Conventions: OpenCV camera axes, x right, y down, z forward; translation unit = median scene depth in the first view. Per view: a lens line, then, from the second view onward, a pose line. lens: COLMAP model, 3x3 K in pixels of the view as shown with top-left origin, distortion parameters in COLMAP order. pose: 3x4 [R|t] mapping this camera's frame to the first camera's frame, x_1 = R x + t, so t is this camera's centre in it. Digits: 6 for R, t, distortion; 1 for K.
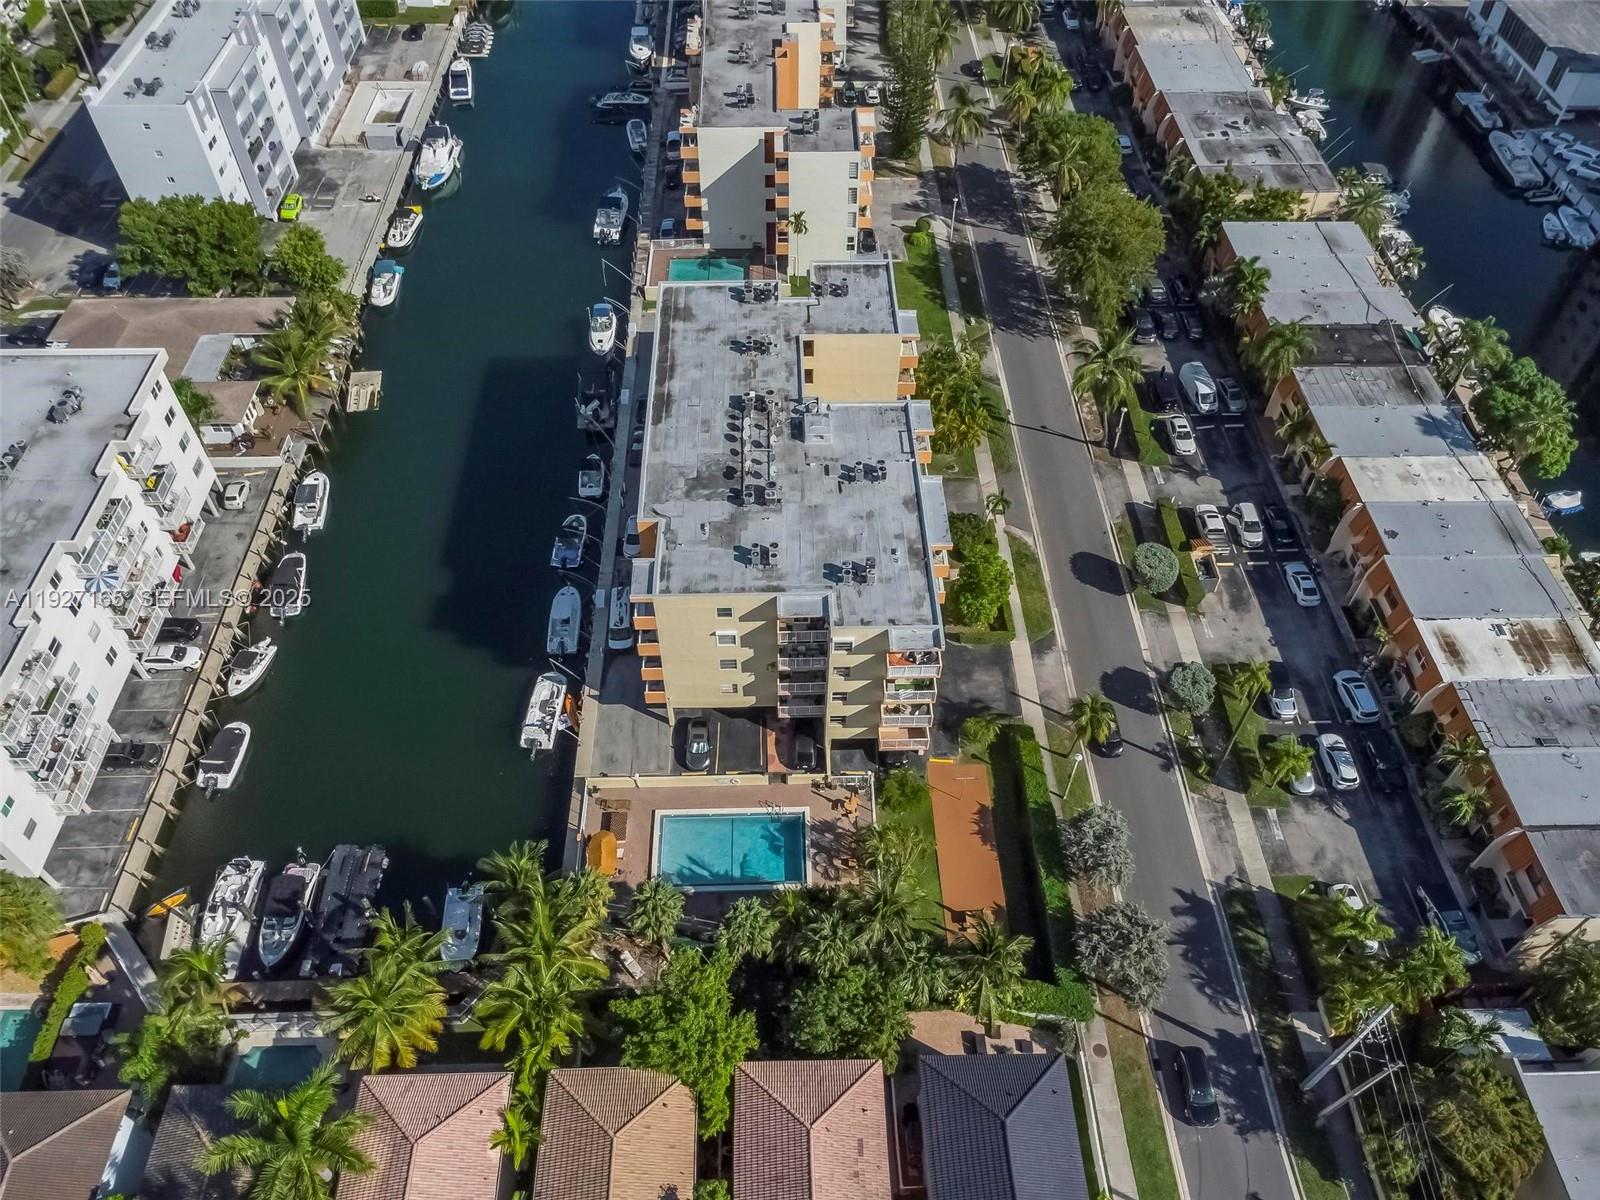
lens RADIAL K [[1156.3, 0, 803.9], [0, 1156.3, 599.6], [0, 0, 1]] dist [0.008557, -0.006254]
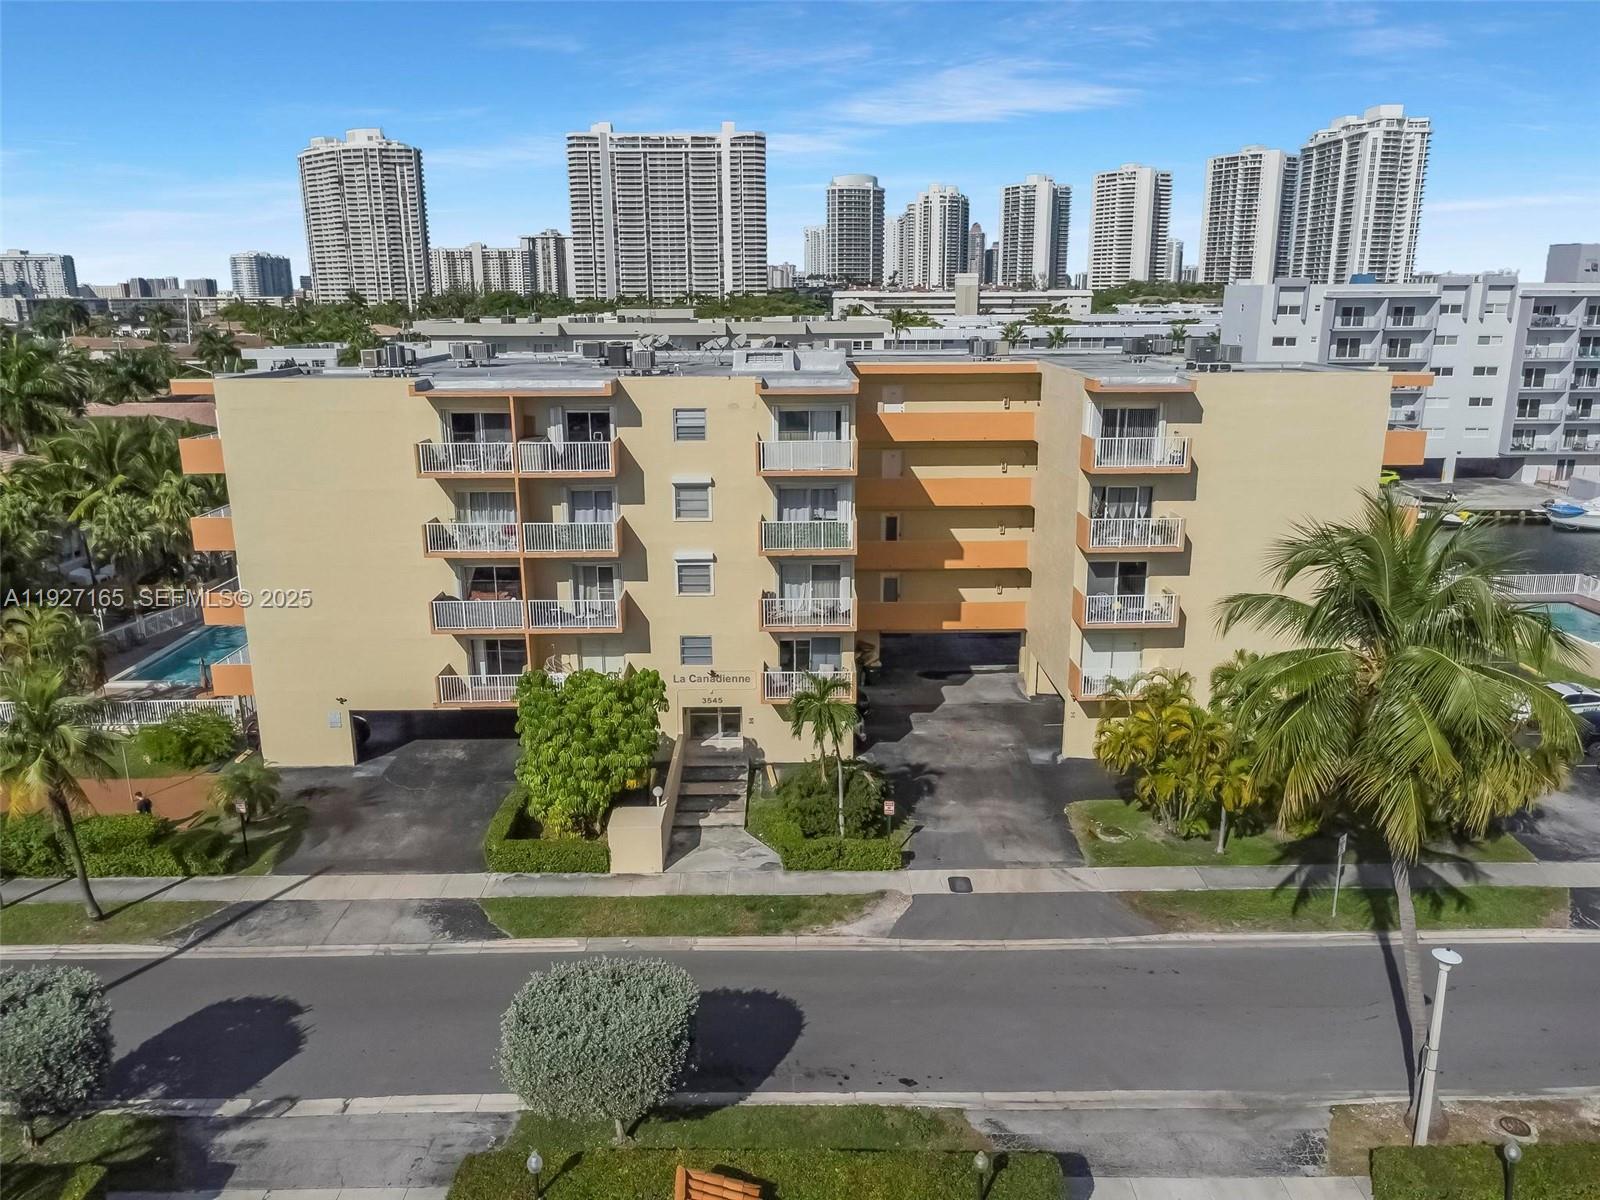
lens RADIAL K [[1149.2, 0, 802.8], [0, 1149.2, 602.8], [0, 0, 1]] dist [0.027211, -0.032353]
pose [[-0.014628, 0.246919, -0.968926, 0.591175], [-0.750654, 0.637433, 0.173775, -0.187794], [0.660533, 0.729870, 0.176027, 1.014237]]
